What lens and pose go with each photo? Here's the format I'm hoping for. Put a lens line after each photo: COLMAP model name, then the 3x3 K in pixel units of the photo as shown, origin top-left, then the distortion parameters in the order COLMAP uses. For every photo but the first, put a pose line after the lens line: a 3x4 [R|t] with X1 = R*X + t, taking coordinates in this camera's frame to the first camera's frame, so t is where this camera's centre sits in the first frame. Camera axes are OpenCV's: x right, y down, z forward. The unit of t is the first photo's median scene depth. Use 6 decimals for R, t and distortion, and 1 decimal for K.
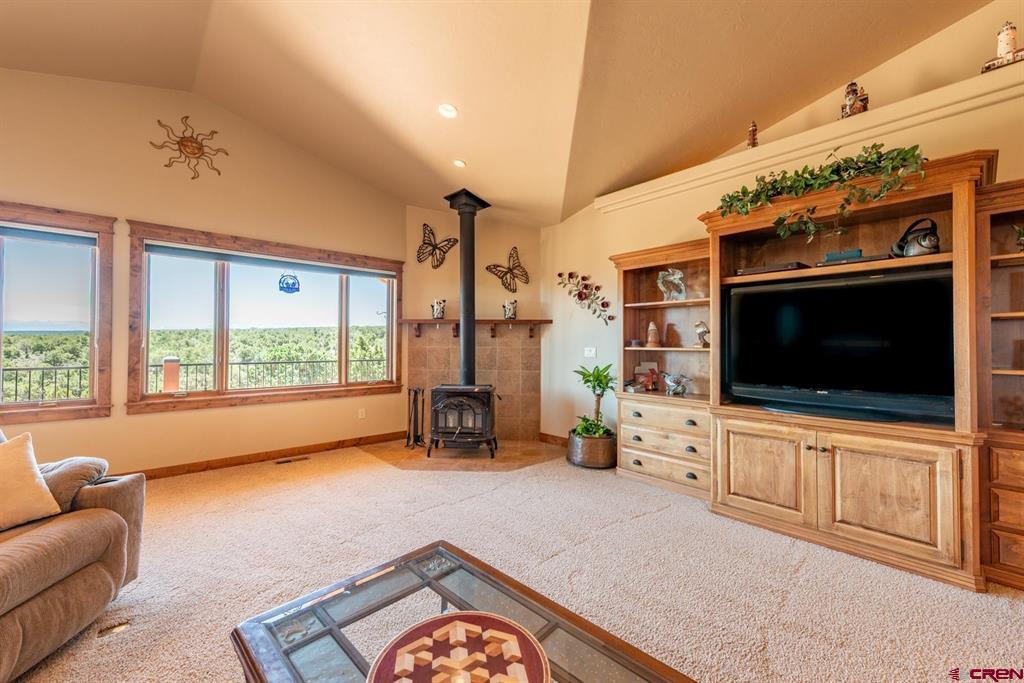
lens RADIAL K [[412.3, 0, 507.8], [0, 412.3, 339.0], [0, 0, 1]] dist [0.010198, -0.000277]
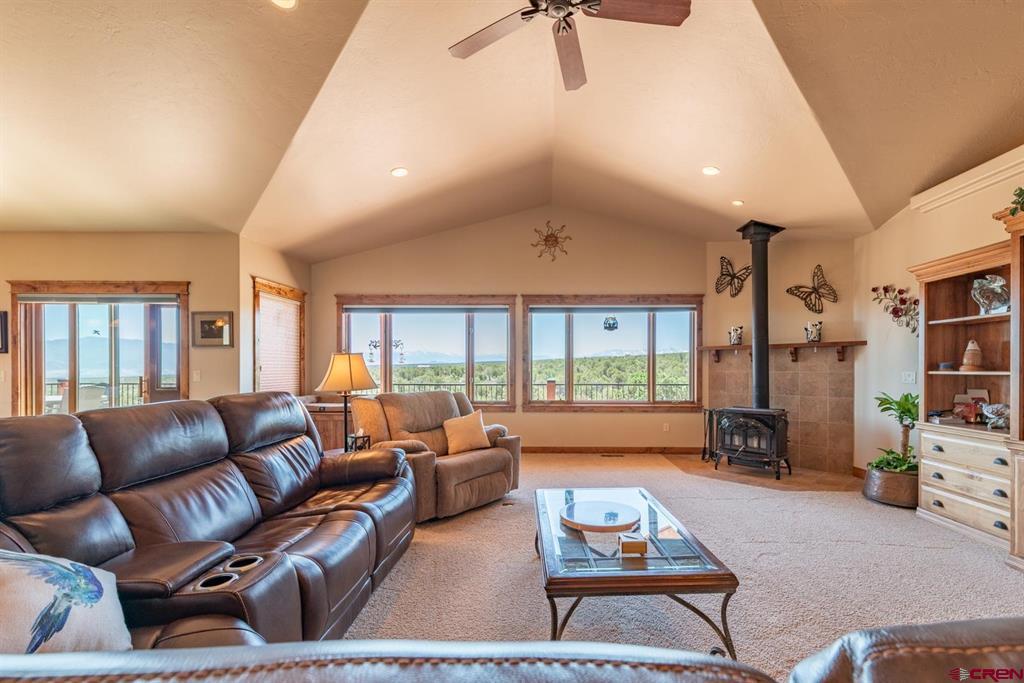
lens RADIAL K [[446.2, 0, 542.4], [0, 446.2, 369.5], [0, 0, 1]] dist [0.010078, -0.000239]
pose [[0.739526, -0.003760, -0.673117, 0.289116], [0.011245, 0.999914, 0.006769, 0.001110], [0.673034, -0.012575, 0.739505, -0.220662]]
